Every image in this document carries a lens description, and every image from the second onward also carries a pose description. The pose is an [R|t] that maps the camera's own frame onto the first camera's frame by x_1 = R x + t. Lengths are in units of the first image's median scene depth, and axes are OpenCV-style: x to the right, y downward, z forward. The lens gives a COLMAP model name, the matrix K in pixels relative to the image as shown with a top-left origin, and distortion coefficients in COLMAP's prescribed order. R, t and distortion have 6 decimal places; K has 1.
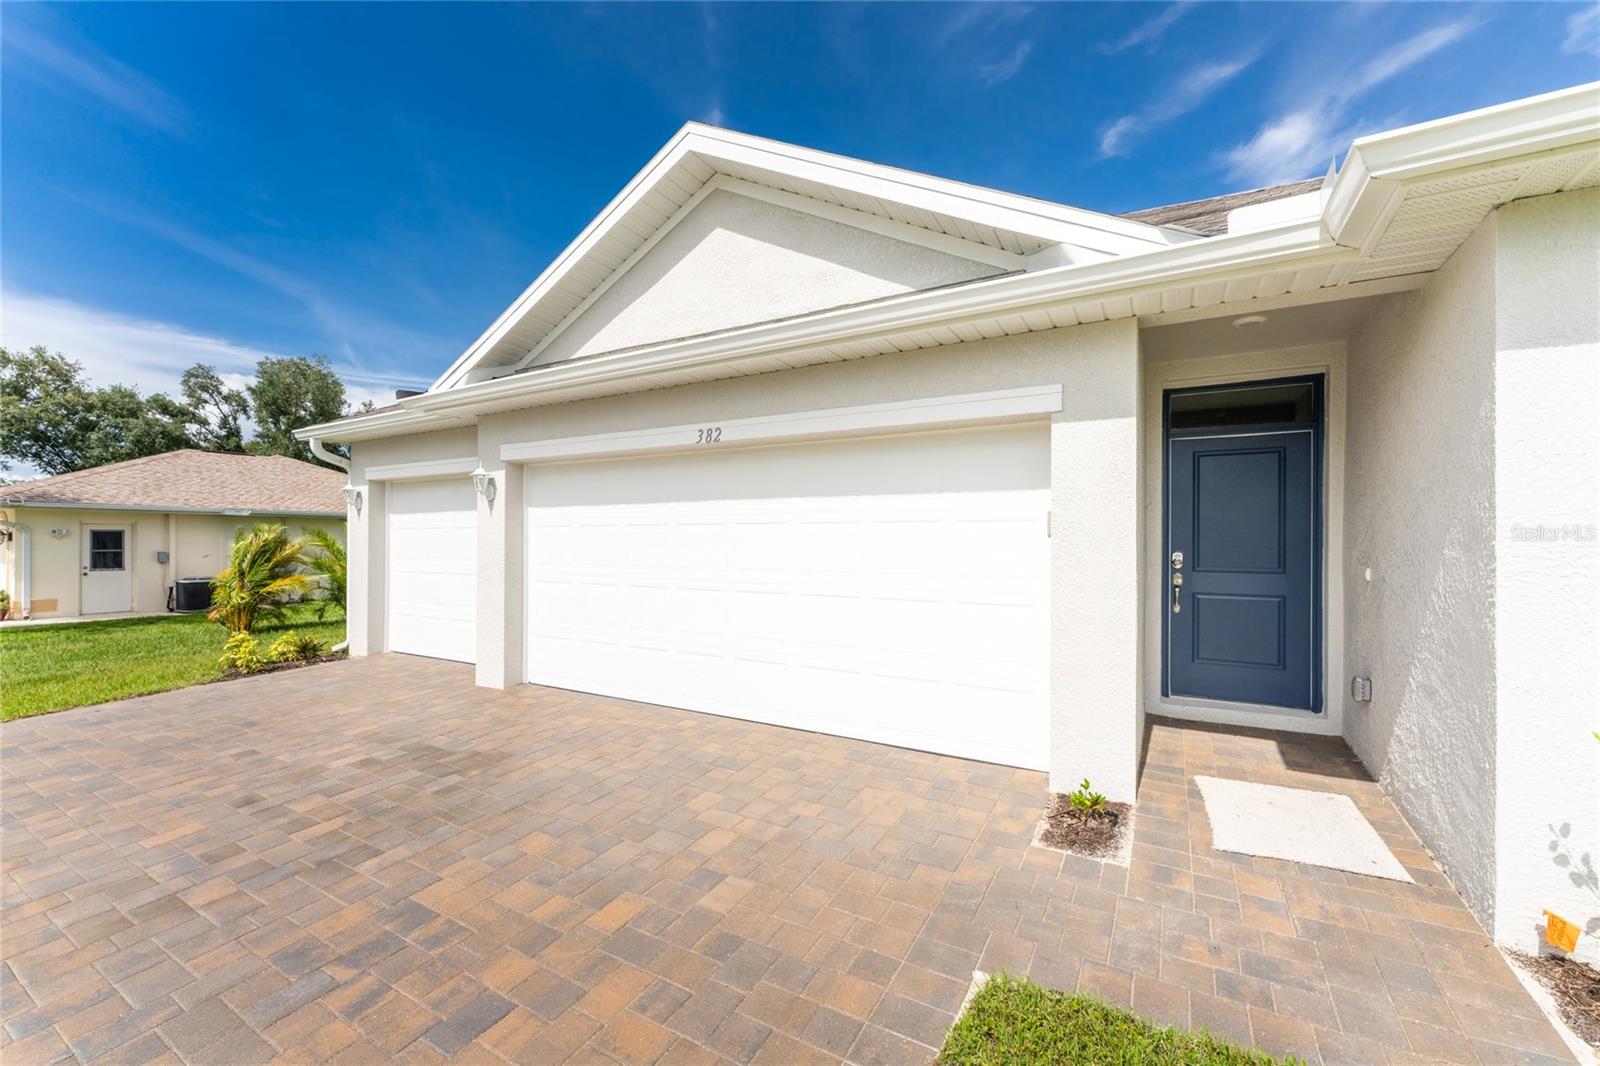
lens RADIAL K [[649.6, 0, 797.3], [0, 649.6, 541.5], [0, 0, 1]] dist [0.002500, -0.000034]
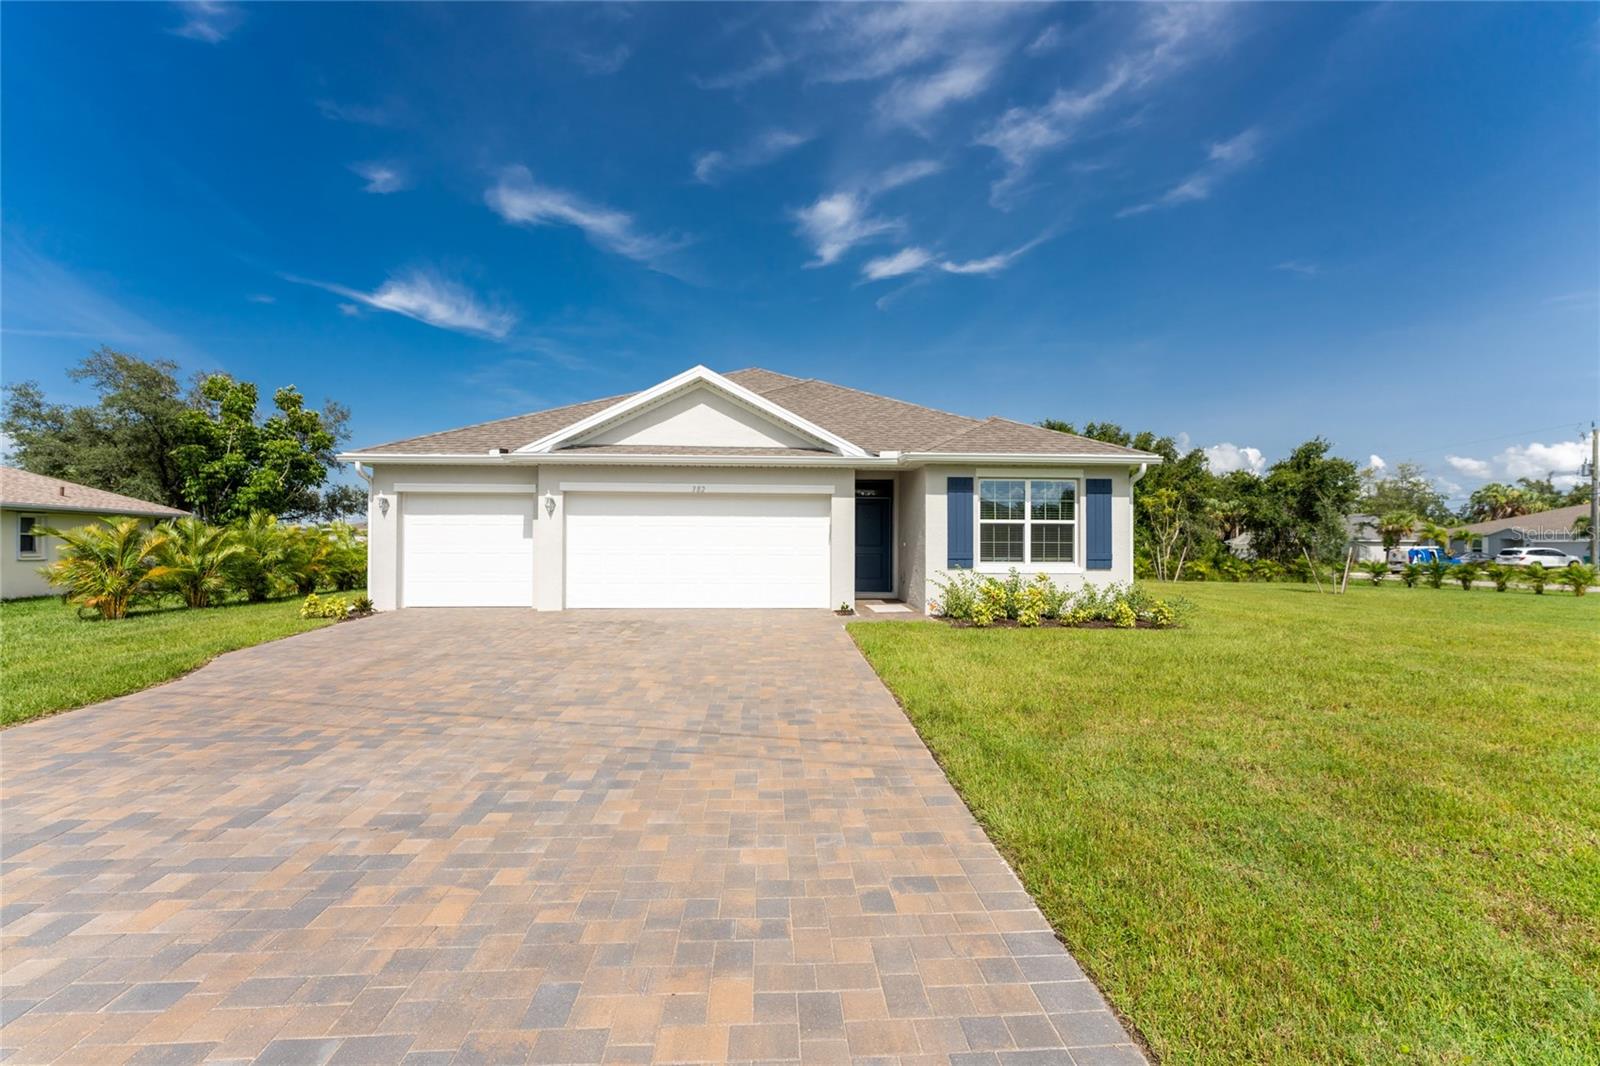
lens RADIAL K [[707.5, 0, 800.0], [0, 707.5, 533.0], [0, 0, 1]] dist [-0.078589, -0.000003]
pose [[0.826998, 0.009915, 0.562117, -1.015214], [-0.001043, 0.999870, -0.016102, 0.030919], [-0.562204, 0.012730, 0.826901, -1.075392]]
